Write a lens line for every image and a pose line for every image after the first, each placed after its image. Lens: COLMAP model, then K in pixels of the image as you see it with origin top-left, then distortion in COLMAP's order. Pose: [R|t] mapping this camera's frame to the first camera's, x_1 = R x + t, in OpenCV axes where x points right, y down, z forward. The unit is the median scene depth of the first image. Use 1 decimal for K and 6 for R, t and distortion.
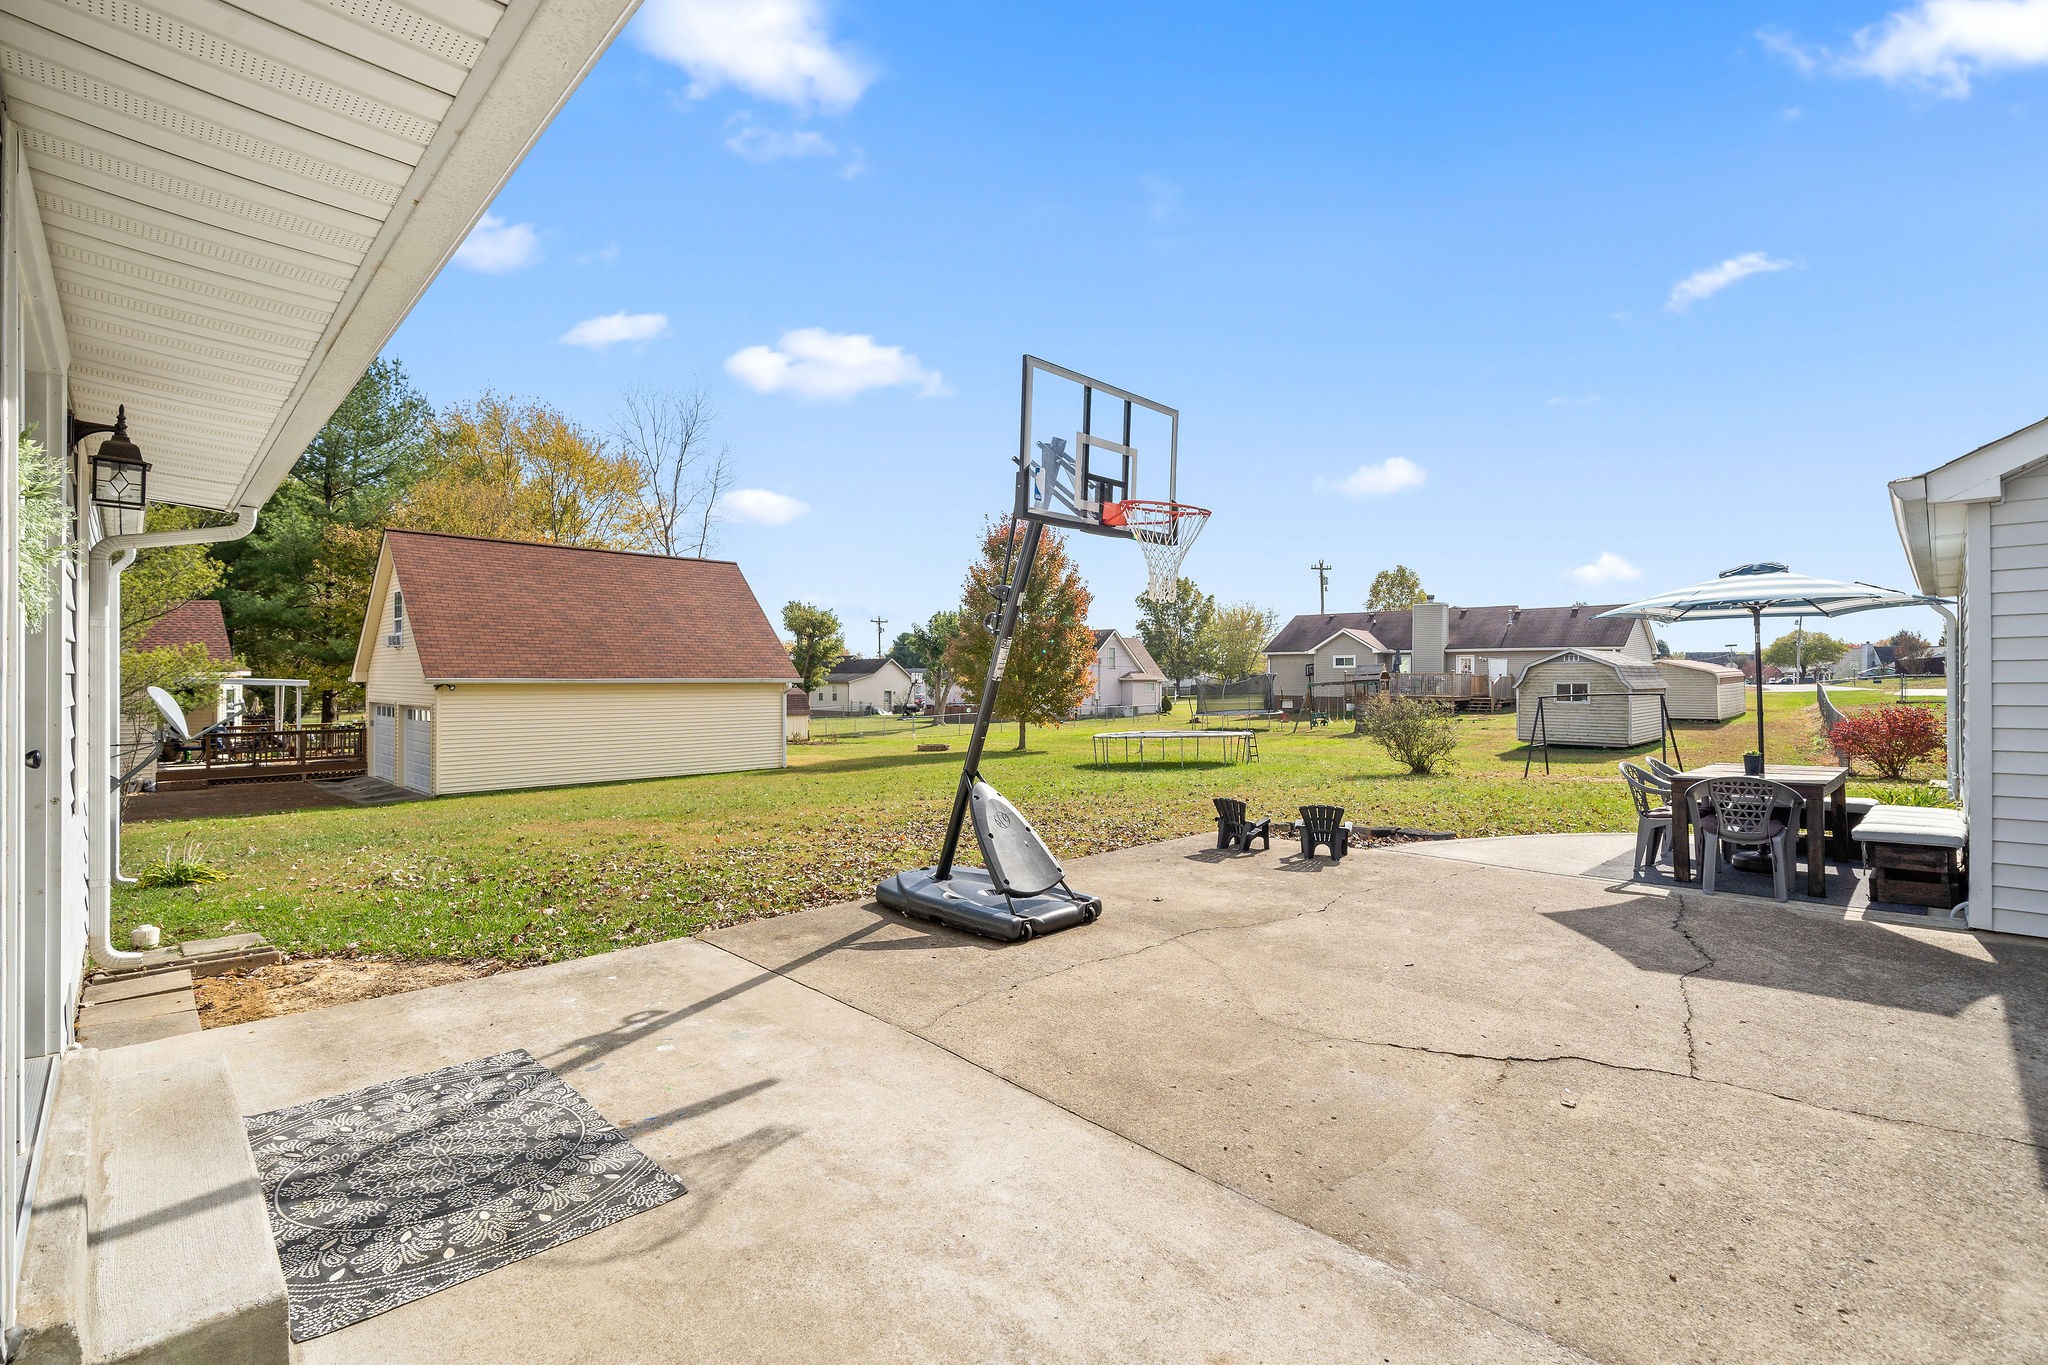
lens RADIAL K [[881.6, 0, 1024.0], [0, 881.6, 682.5], [0, 0, 1]] dist [-0.001067, -0.000451]
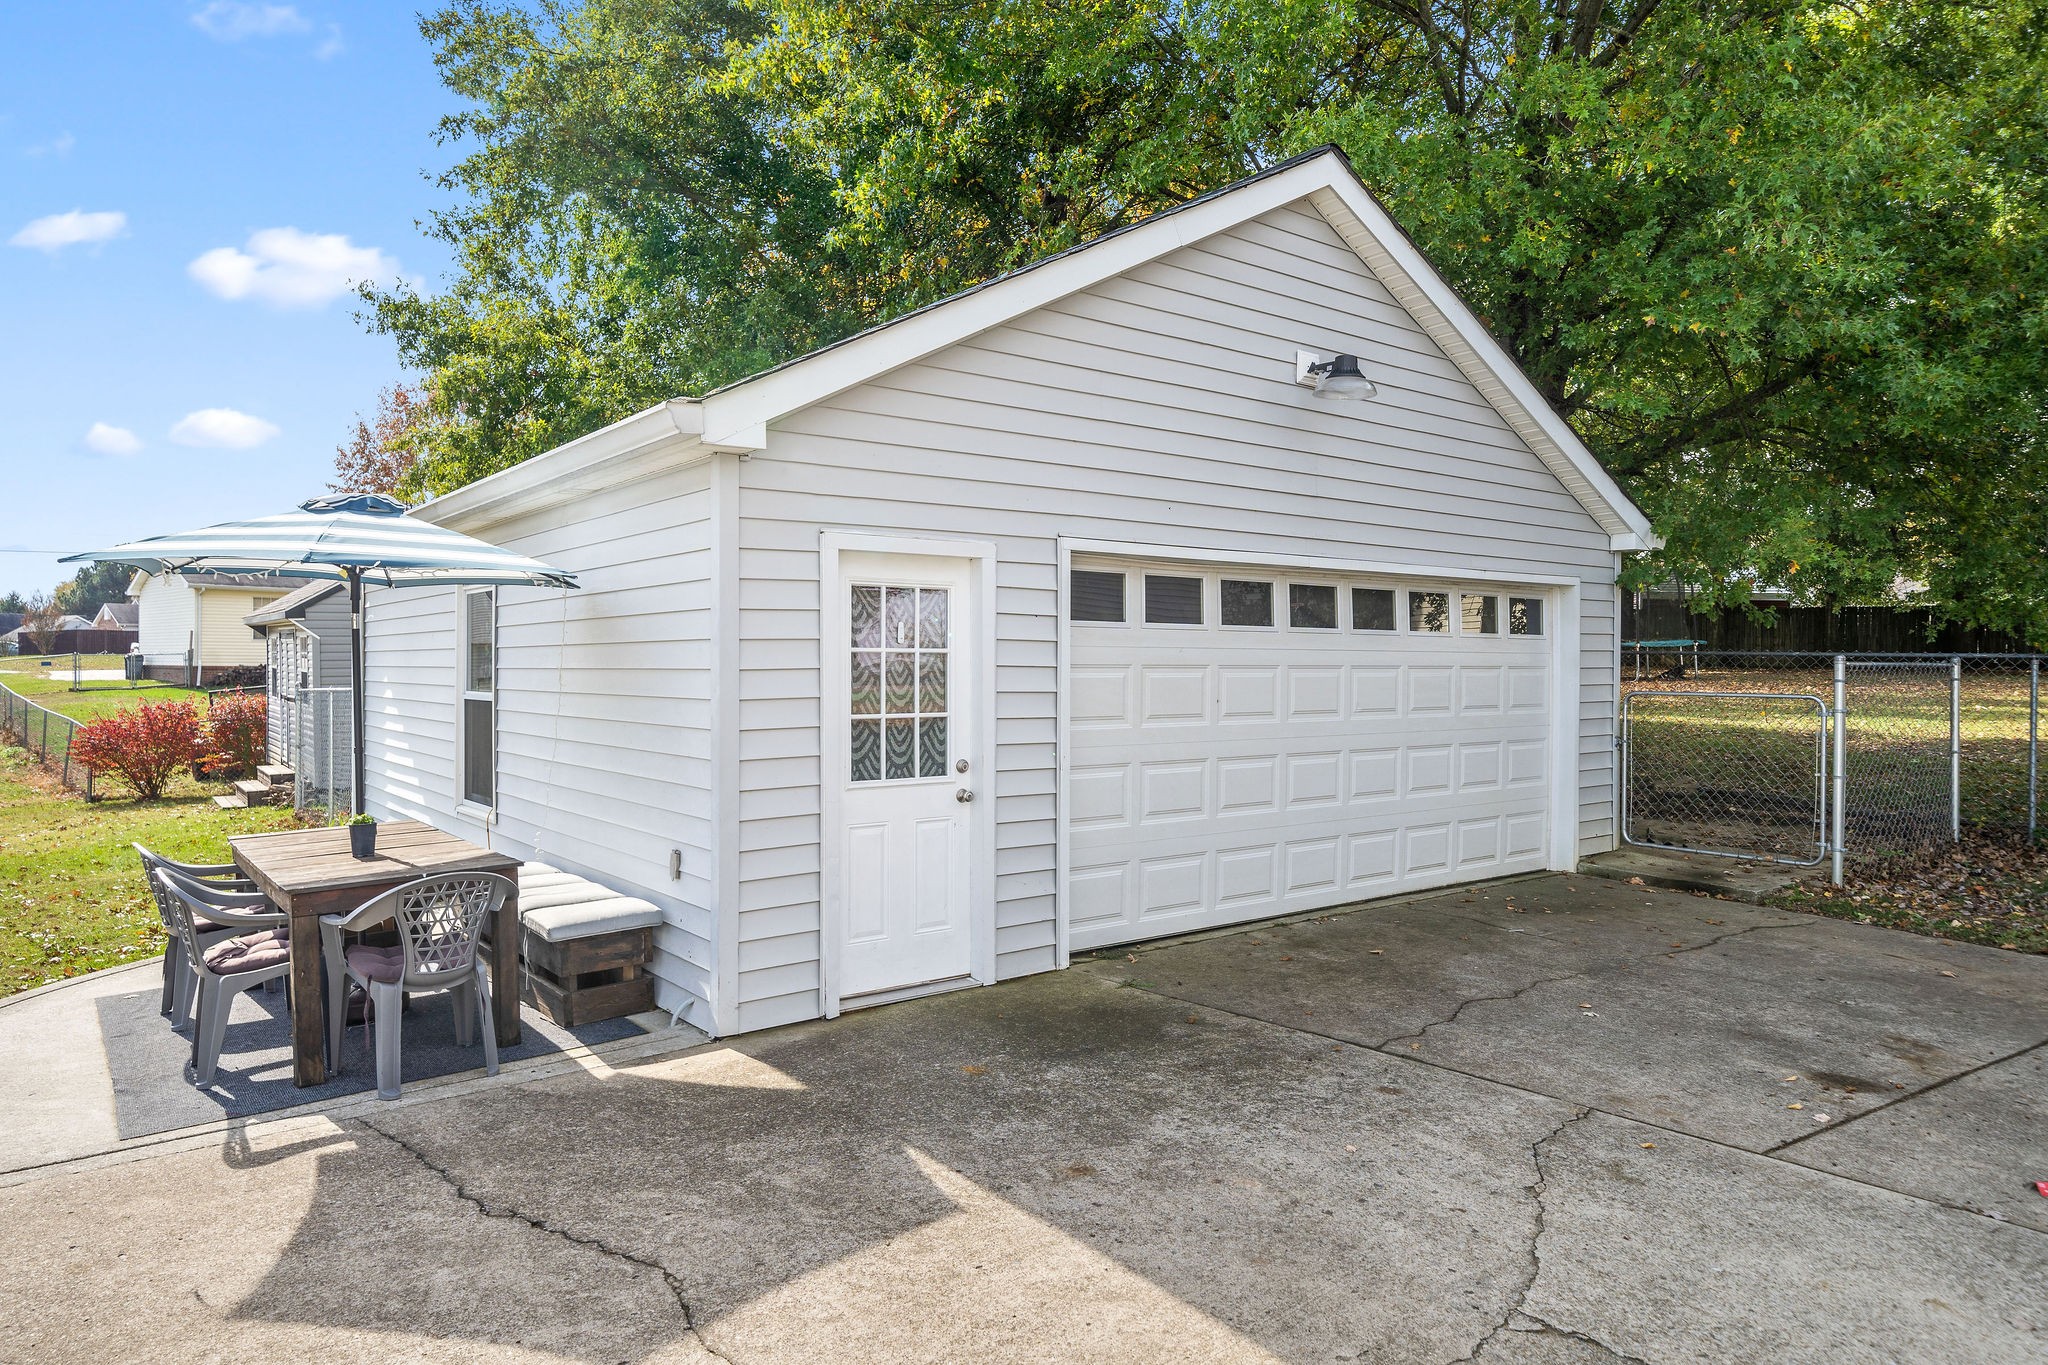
lens RADIAL K [[1274.4, 0, 1024.8], [0, 1274.4, 700.5], [0, 0, 1]] dist [0.000624, 0.005496]
pose [[0.132920, -0.029324, 0.990693, 0.014665], [0.000815, 0.999565, 0.029478, -0.006072], [-0.991126, -0.003111, 0.132886, 0.120875]]
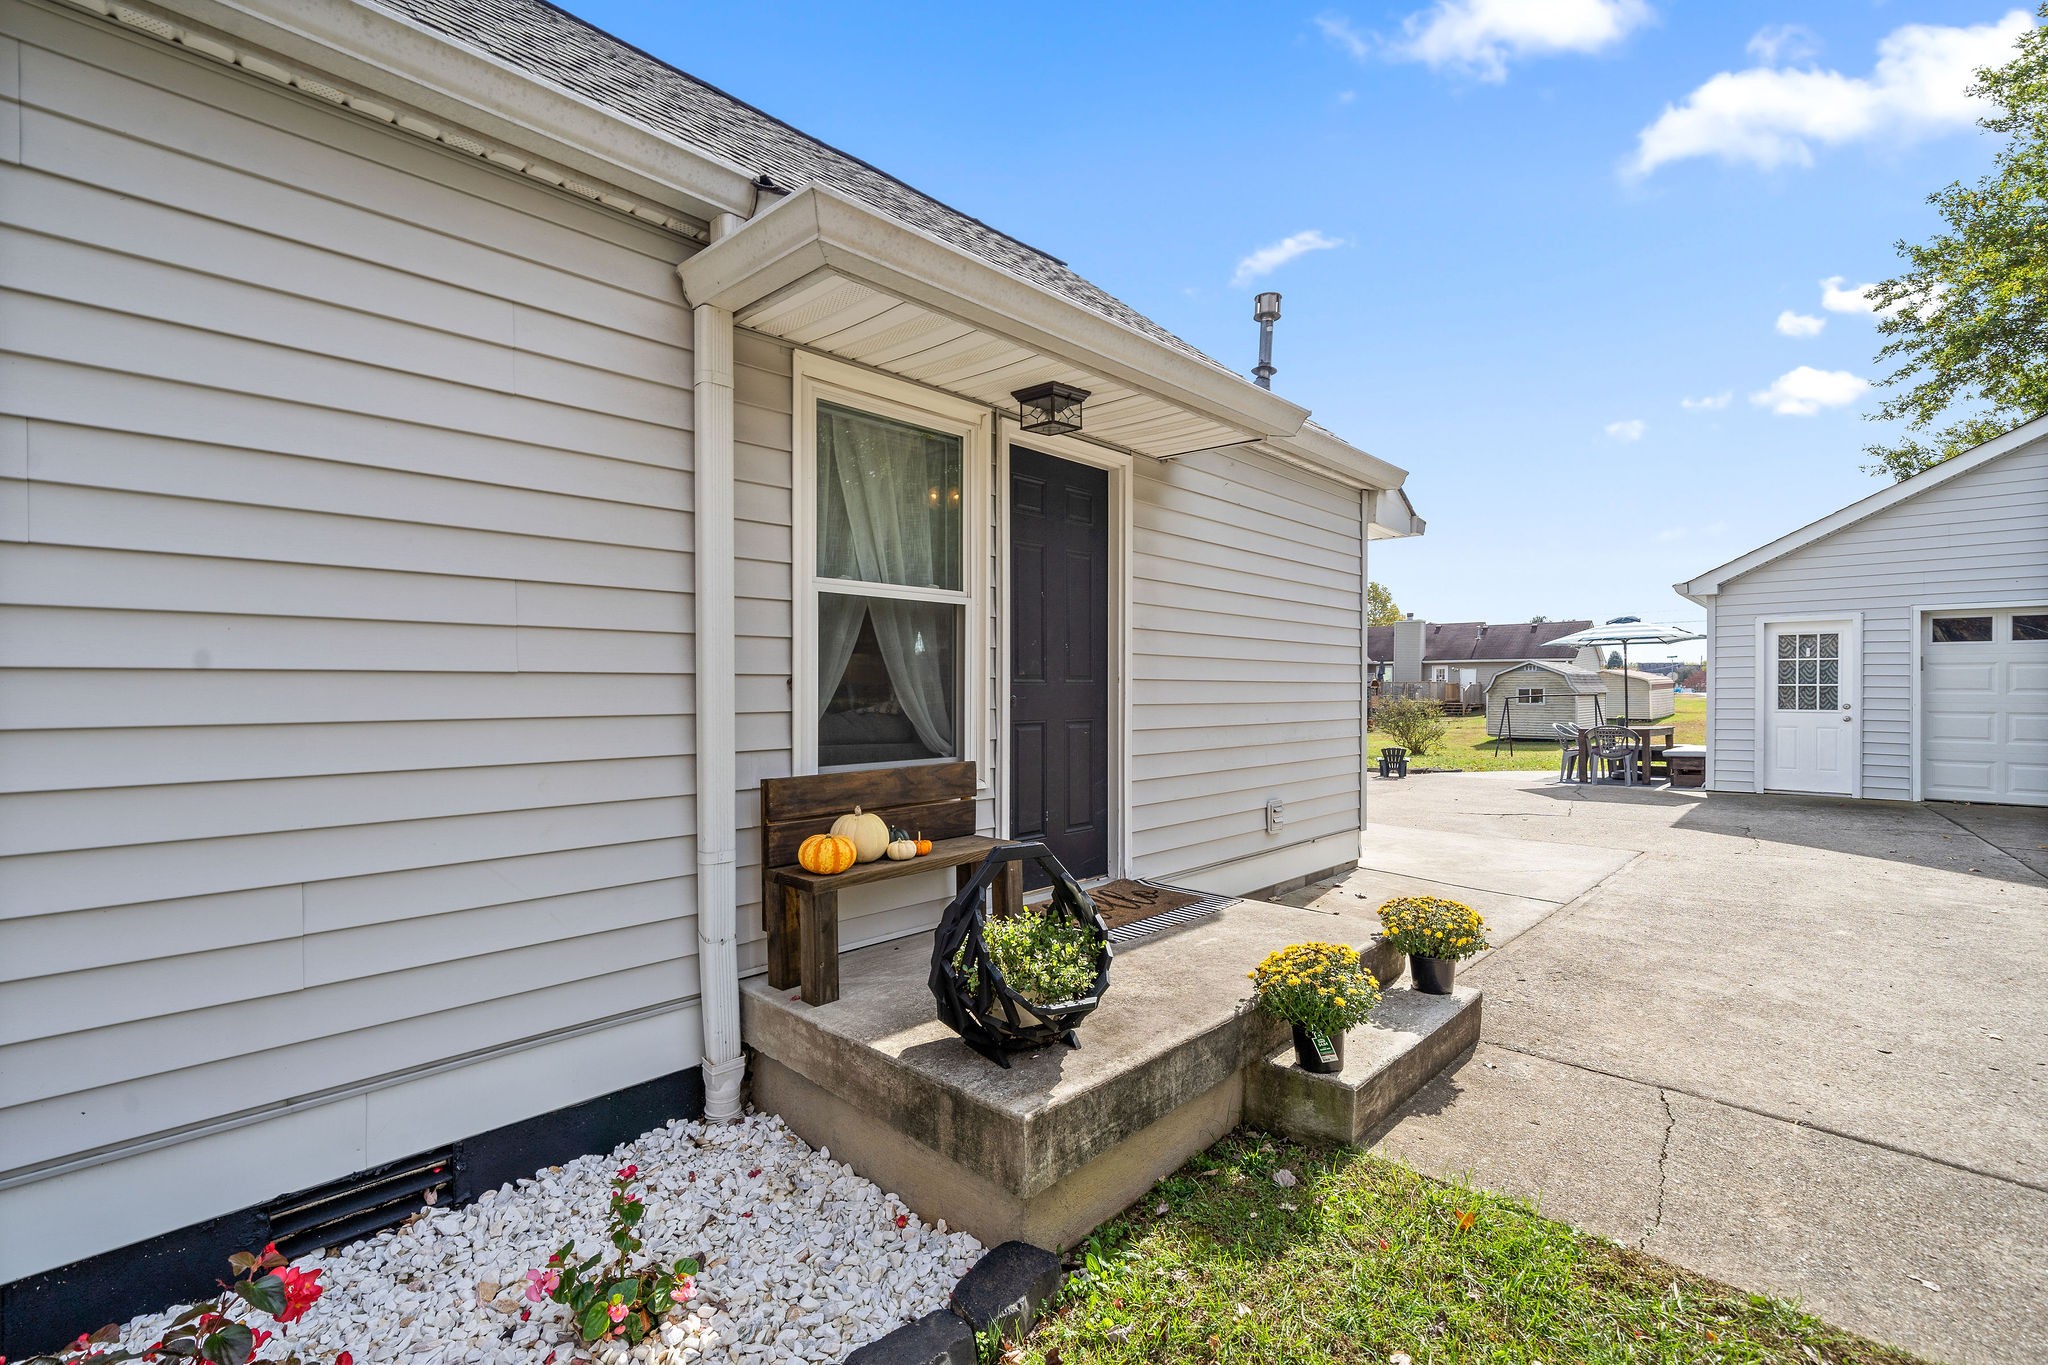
lens RADIAL K [[881.6, 0, 1024.0], [0, 881.6, 682.5], [0, 0, 1]] dist [-0.001067, -0.000451]
pose [[0.999467, 0.000122, 0.032651, -0.130279], [0.000263, 0.999930, -0.011787, 0.006829], [-0.032650, 0.011789, 0.999397, -0.213717]]
